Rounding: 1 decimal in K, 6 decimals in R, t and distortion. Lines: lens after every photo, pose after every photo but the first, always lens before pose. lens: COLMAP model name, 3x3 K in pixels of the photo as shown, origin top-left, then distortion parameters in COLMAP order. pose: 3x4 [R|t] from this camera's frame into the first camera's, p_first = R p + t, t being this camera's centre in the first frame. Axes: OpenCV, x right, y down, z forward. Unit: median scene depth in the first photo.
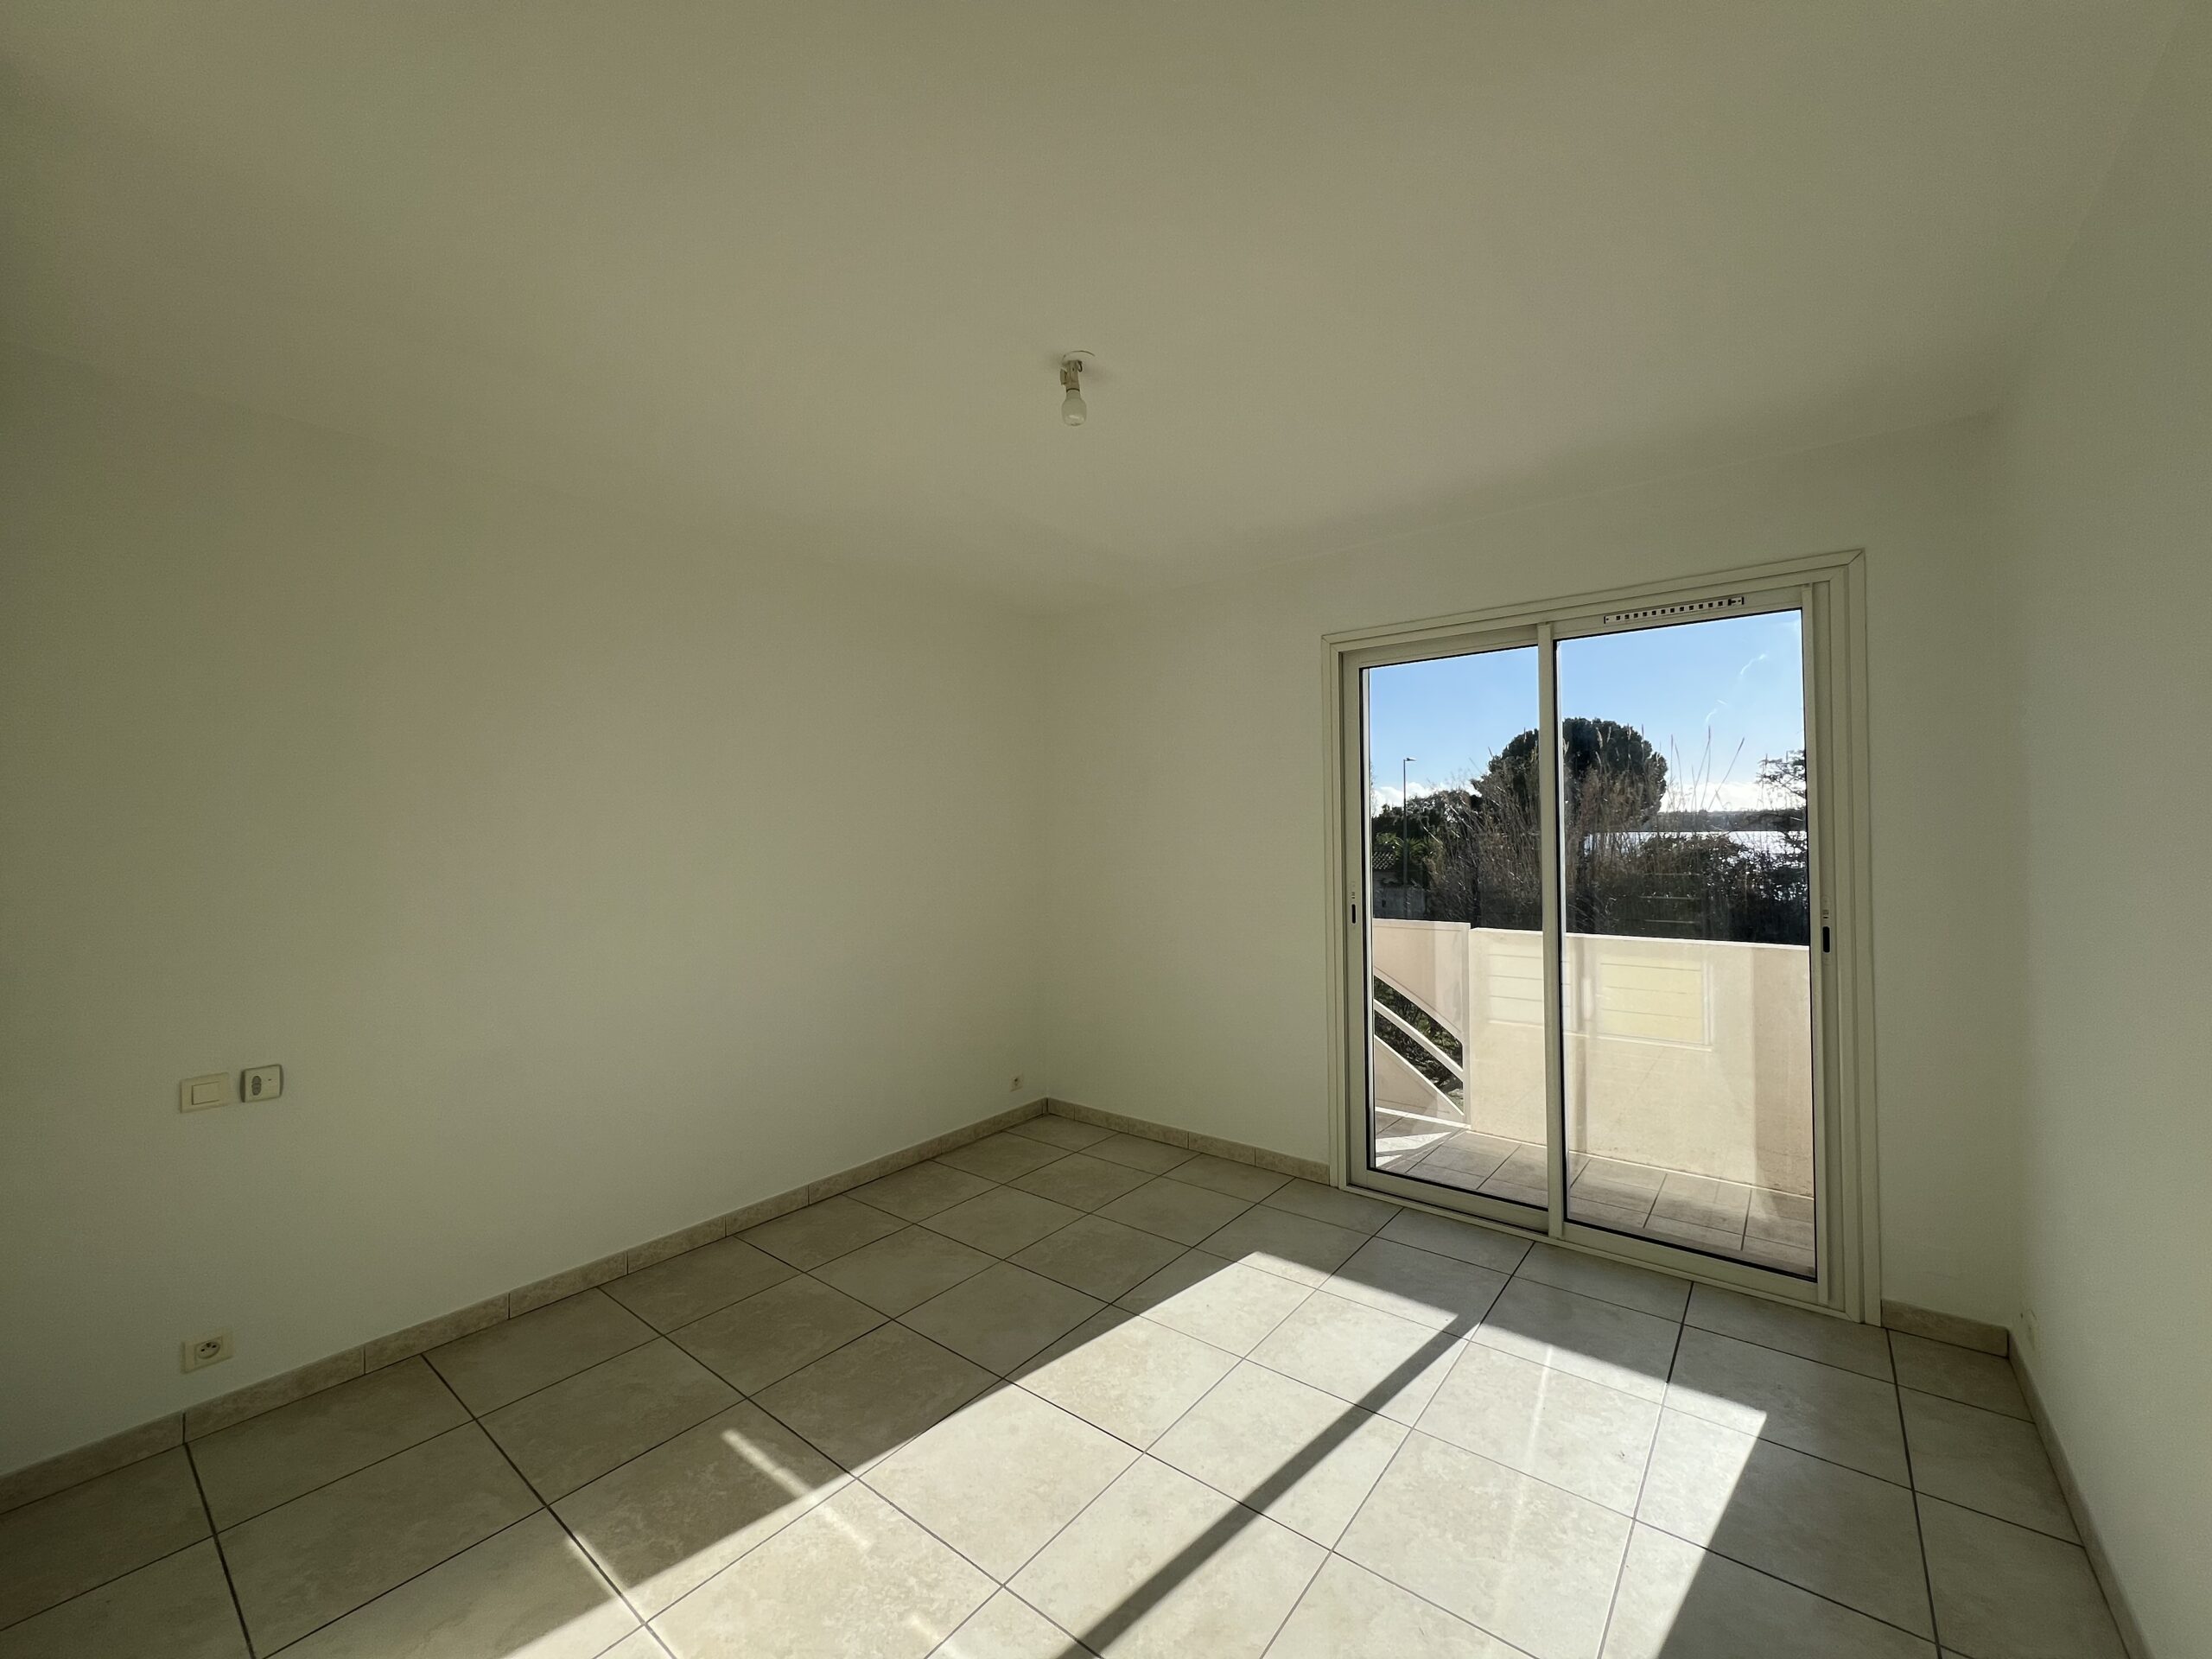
lens RADIAL K [[882.6, 0, 1105.0], [0, 882.6, 816.8], [0, 0, 1]] dist [-0.003208, 0.000739]
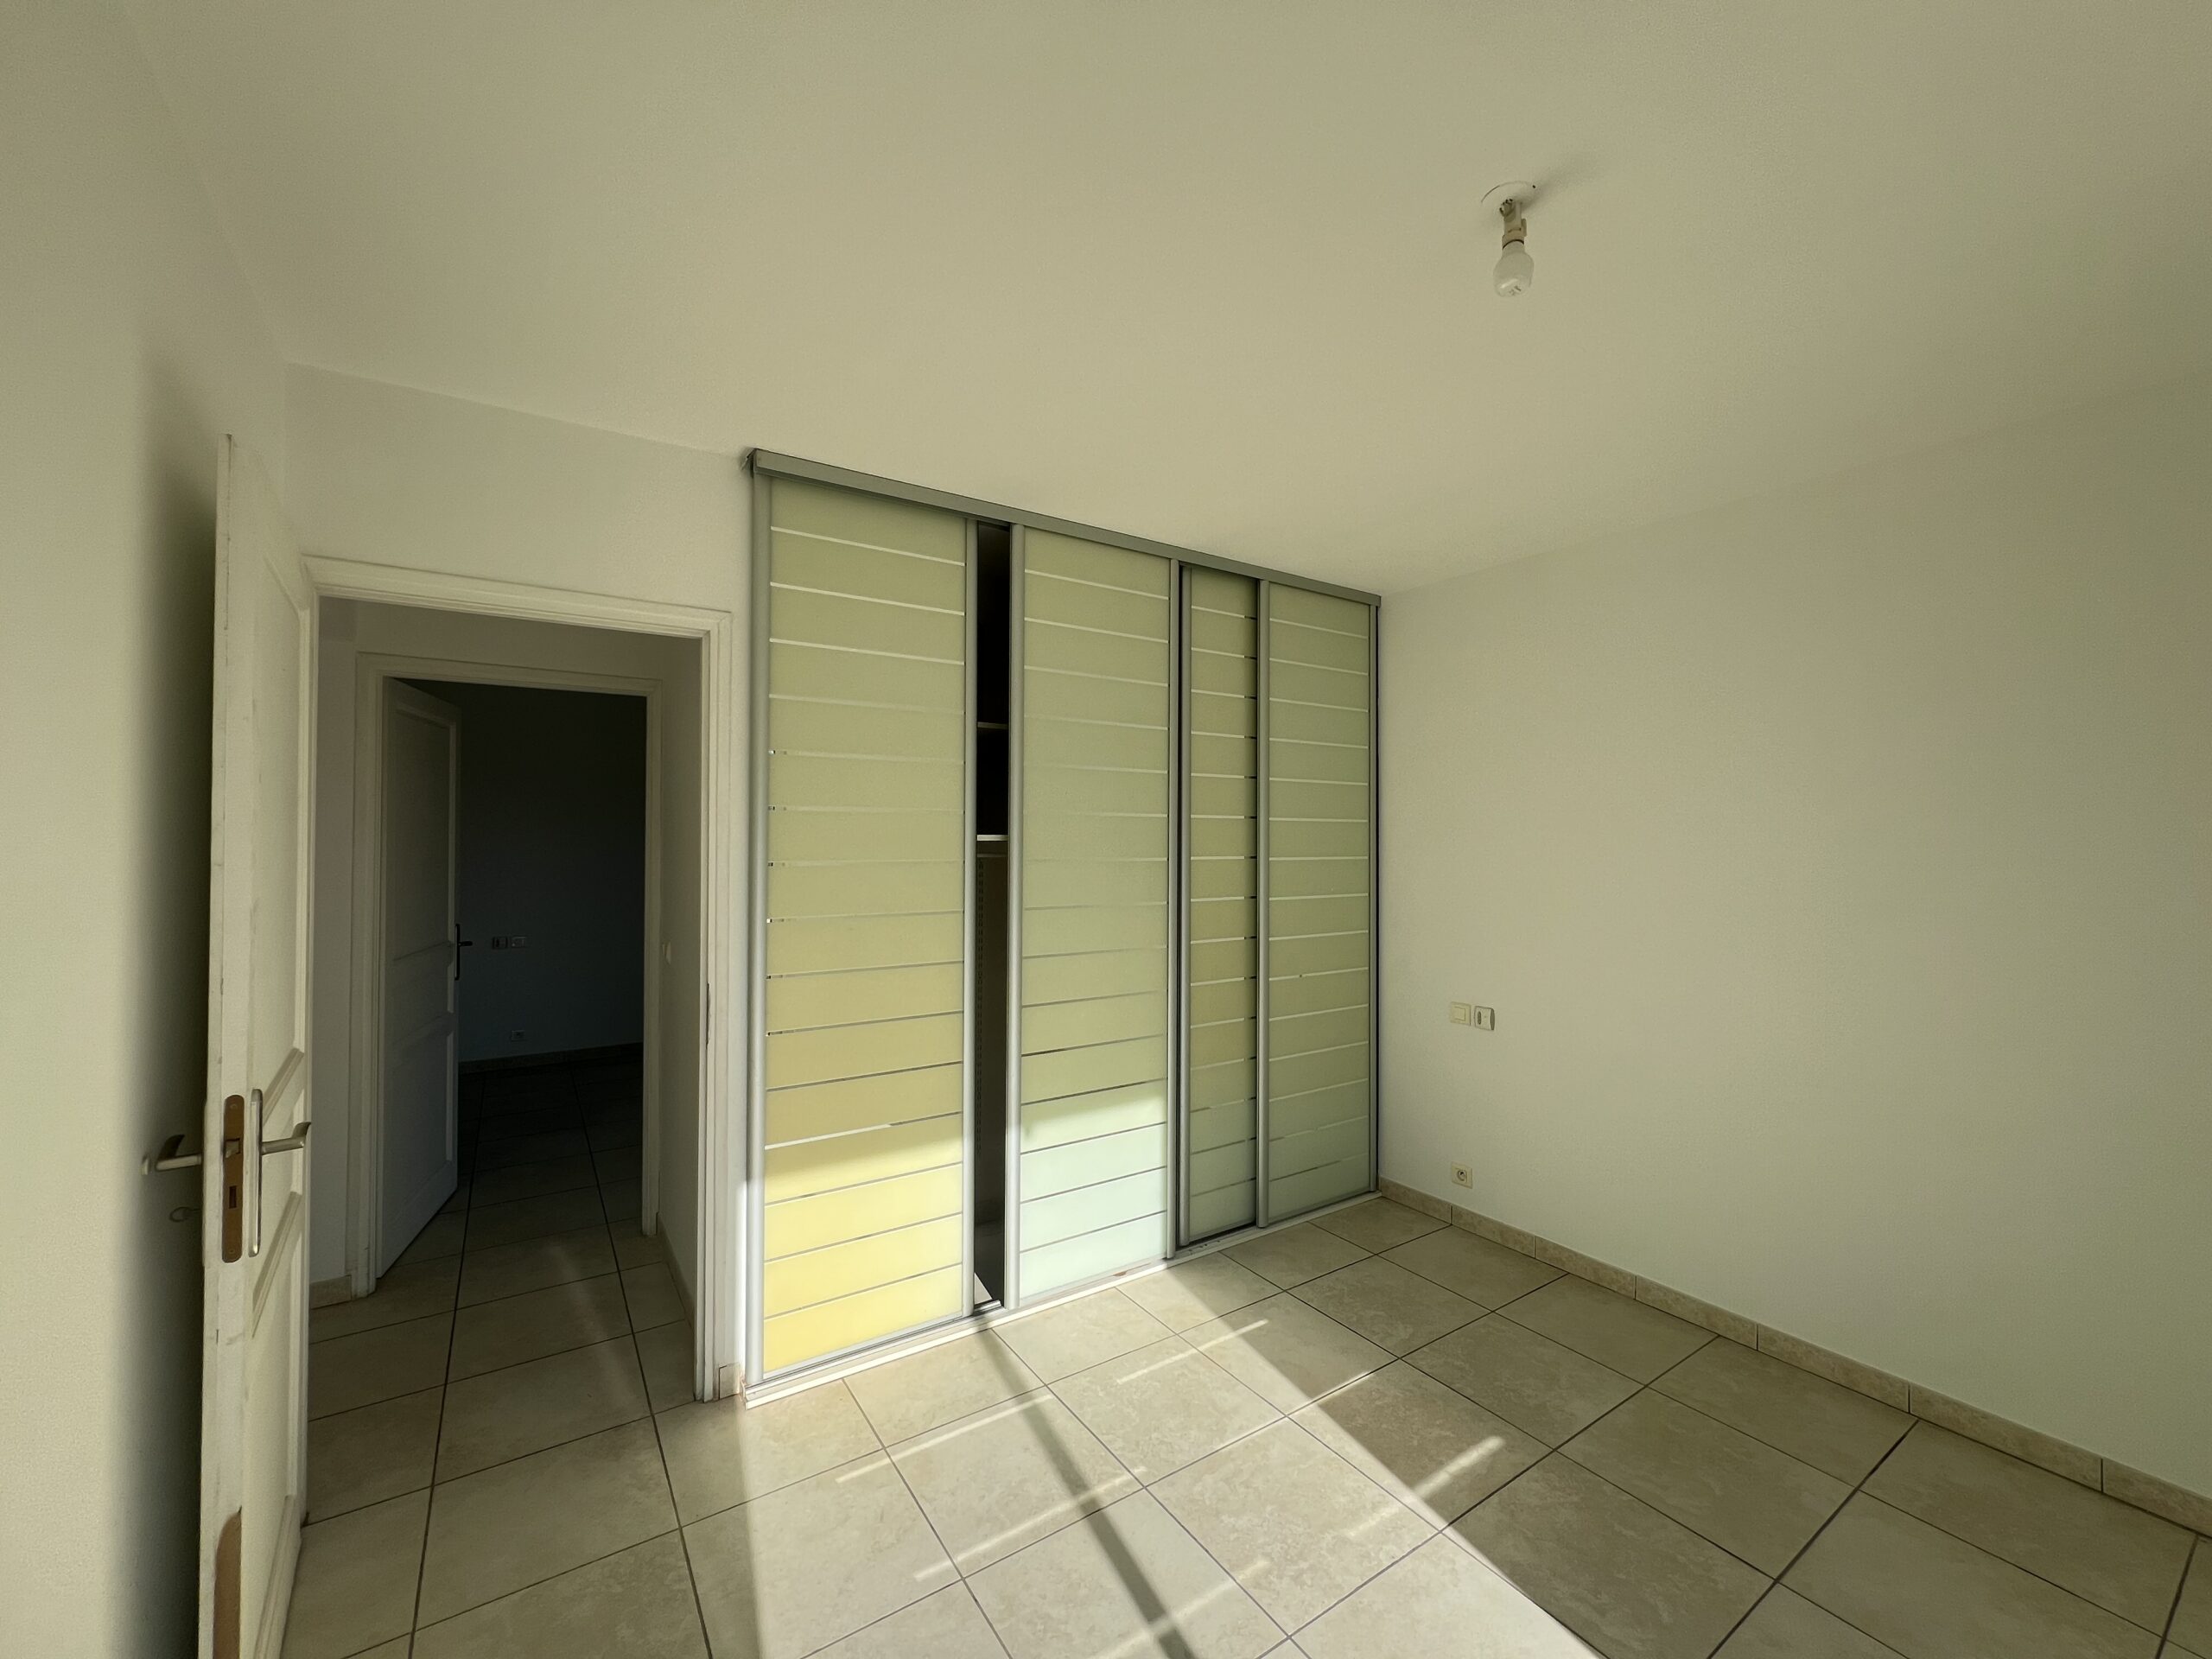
lens RADIAL K [[882.6, 0, 1098.8], [0, 882.6, 822.7], [0, 0, 1]] dist [-0.003208, 0.000739]
pose [[-0.311328, -0.006187, -0.950282, 0.746570], [0.020025, 0.999714, -0.013069, -0.026807], [0.950091, -0.023098, -0.311115, 0.937895]]
